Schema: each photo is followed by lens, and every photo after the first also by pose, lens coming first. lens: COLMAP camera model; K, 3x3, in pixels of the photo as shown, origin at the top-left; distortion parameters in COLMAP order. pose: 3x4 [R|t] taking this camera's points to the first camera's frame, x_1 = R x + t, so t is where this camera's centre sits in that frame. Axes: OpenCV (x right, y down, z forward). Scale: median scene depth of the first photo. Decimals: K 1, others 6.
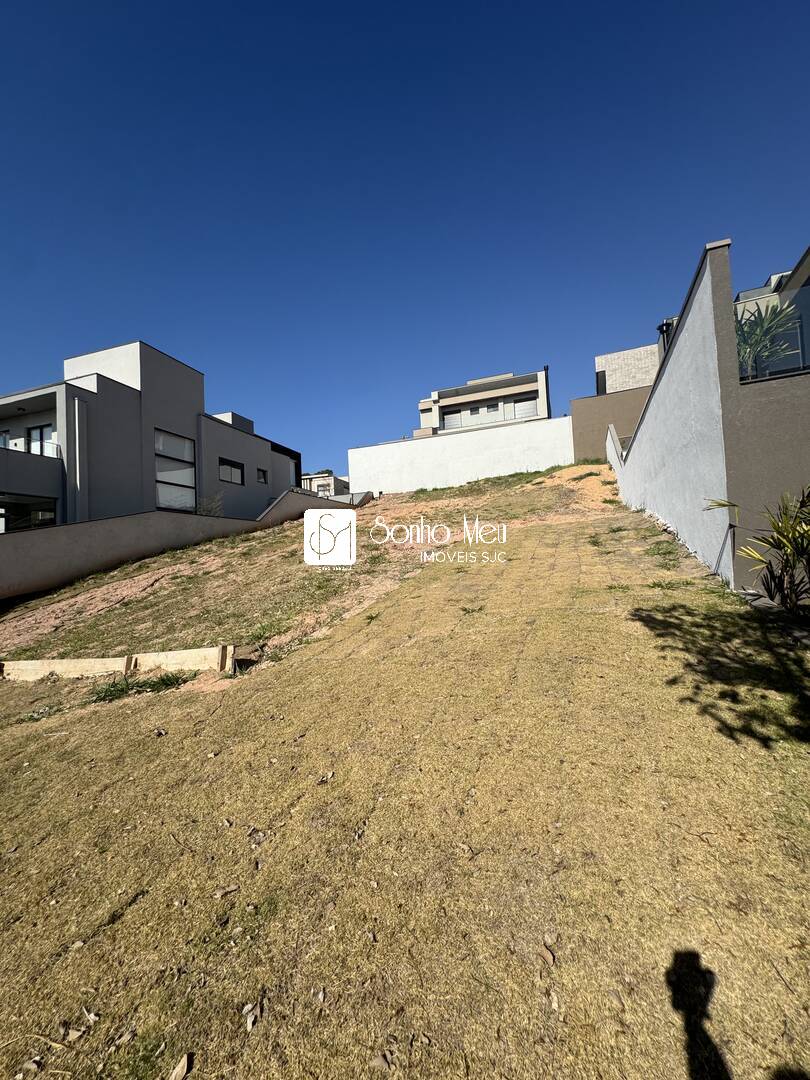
lens RADIAL K [[431.5, 0, 405.0], [0, 431.5, 540.0], [0, 0, 1]] dist [-0.004653, 0.001500]
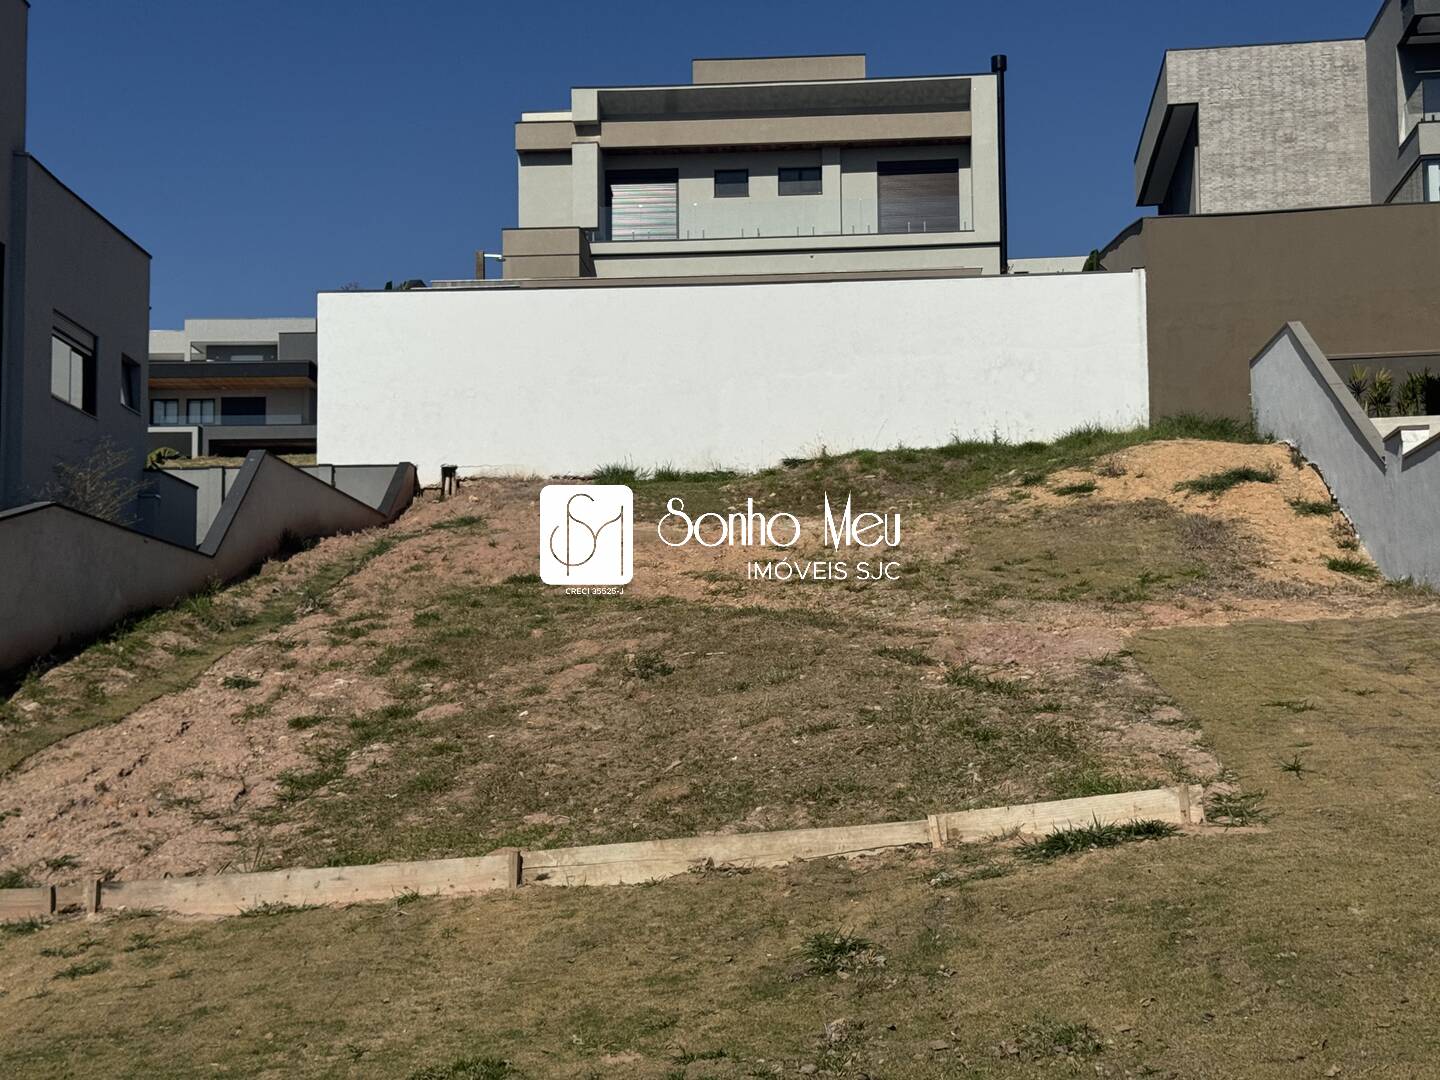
lens RADIAL K [[2002.0, 0, 720.0], [0, 2002.0, 540.0], [0, 0, 1]] dist [0.186243, -0.315863]
pose [[0.952871, 0.065751, 0.296166, -1.684382], [-0.044214, 0.995906, -0.078846, 0.135719], [-0.300138, 0.062036, 0.951877, -1.352048]]
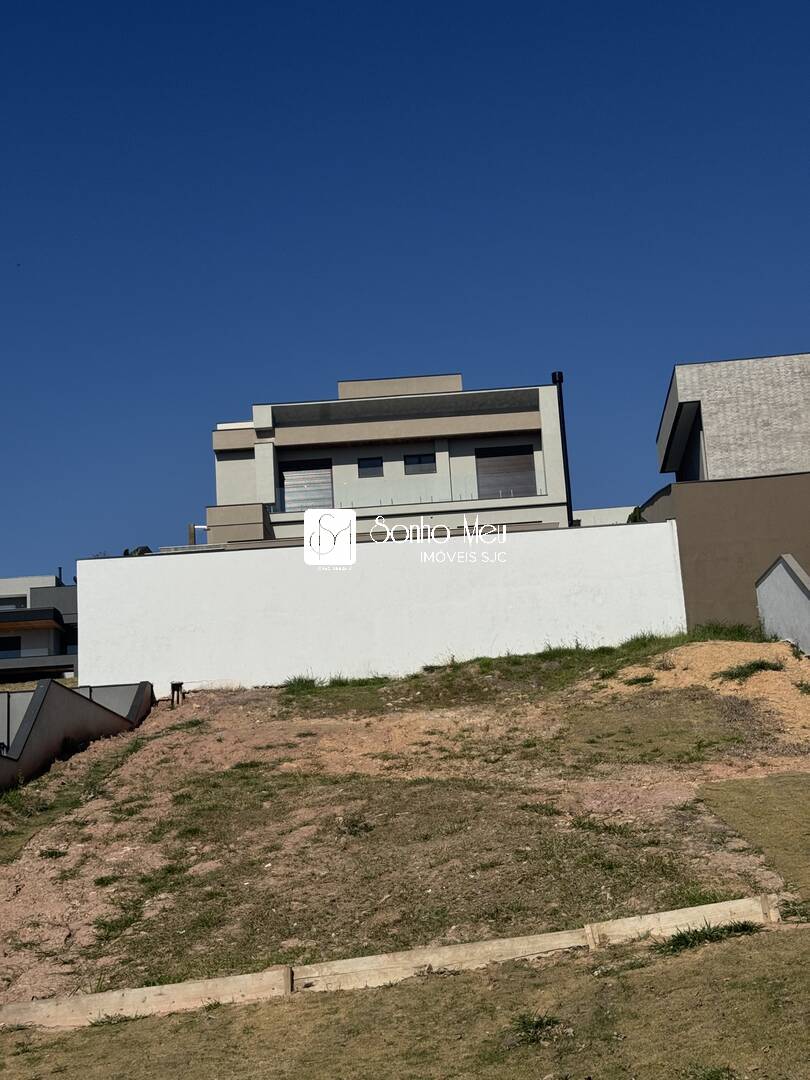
lens RADIAL K [[1501.5, 0, 405.0], [0, 1501.5, 540.0], [0, 0, 1]] dist [0.186243, -0.315863]
pose [[0.944383, 0.063750, 0.322609, -1.869805], [0.002493, 0.979614, -0.200875, 0.142686], [-0.328838, 0.190507, 0.924972, -1.499629]]
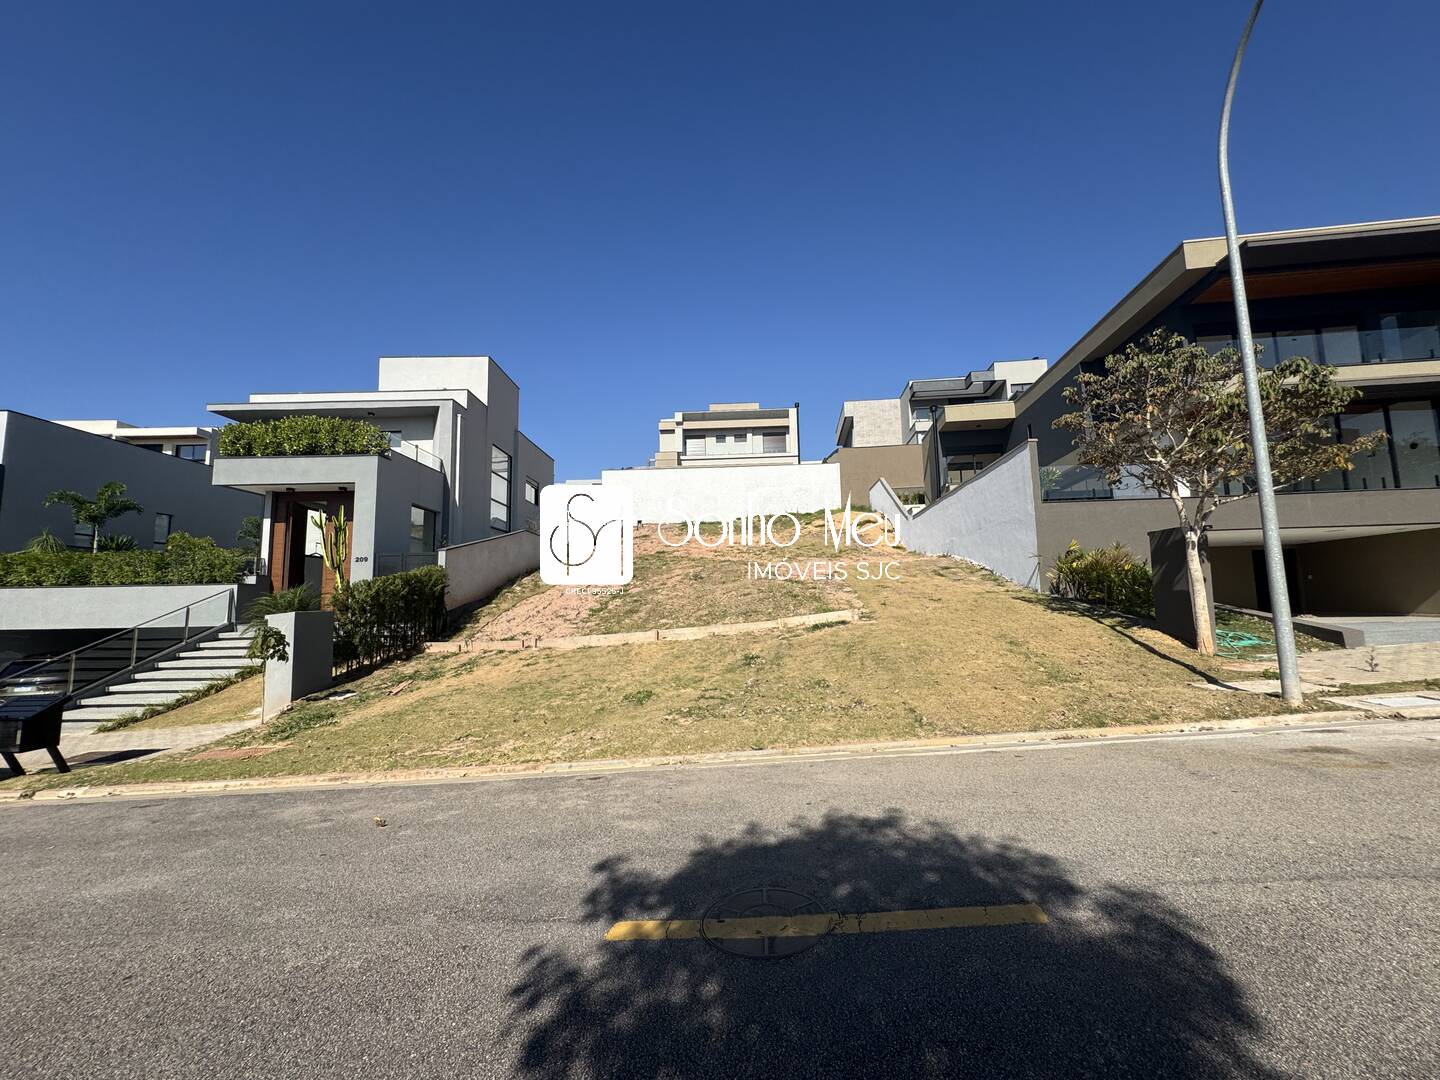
lens RADIAL K [[575.3, 0, 720.0], [0, 575.3, 540.0], [0, 0, 1]] dist [-0.004653, 0.001500]
pose [[0.952536, 0.061838, 0.298078, -1.649871], [-0.038544, 0.995770, -0.083407, 0.148578], [-0.301974, 0.067959, 0.950891, -1.279705]]
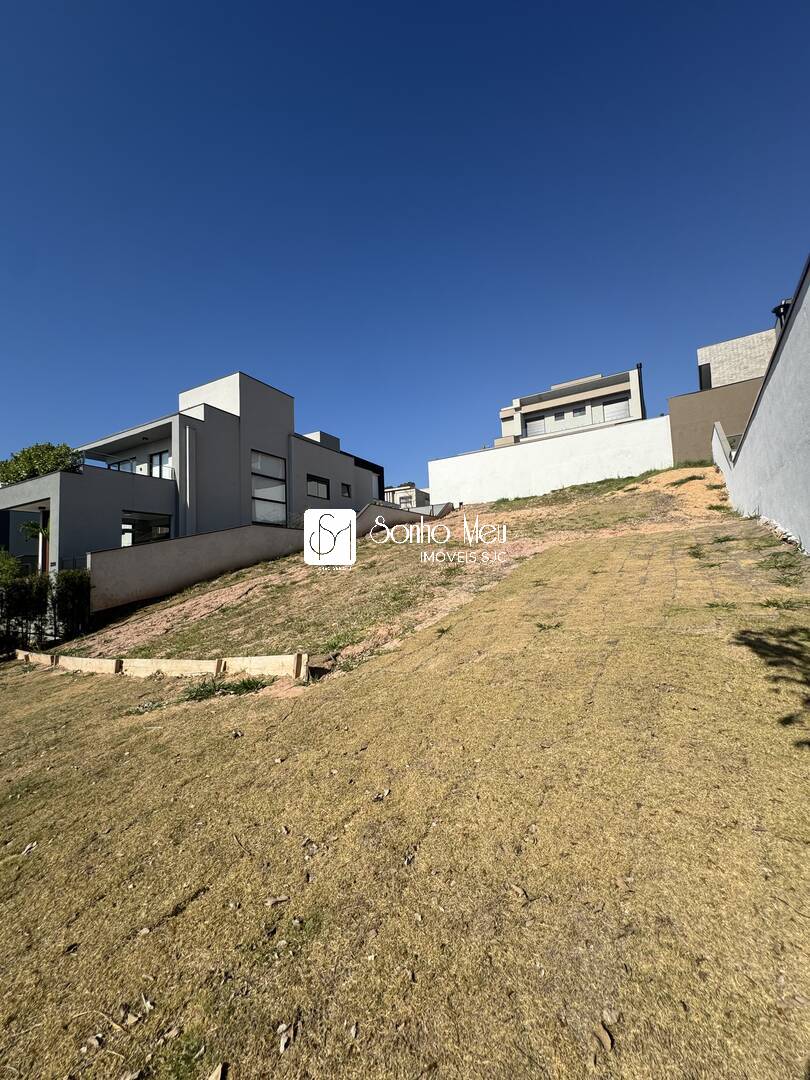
lens RADIAL K [[430.9, 0, 405.0], [0, 430.9, 540.0], [0, 0, 1]] dist [-0.006225, 0.001672]
pose [[0.981947, -0.006959, -0.189029, 0.028701], [0.002189, 0.999674, -0.025430, -0.003171], [0.189144, 0.024557, 0.981642, 0.014447]]
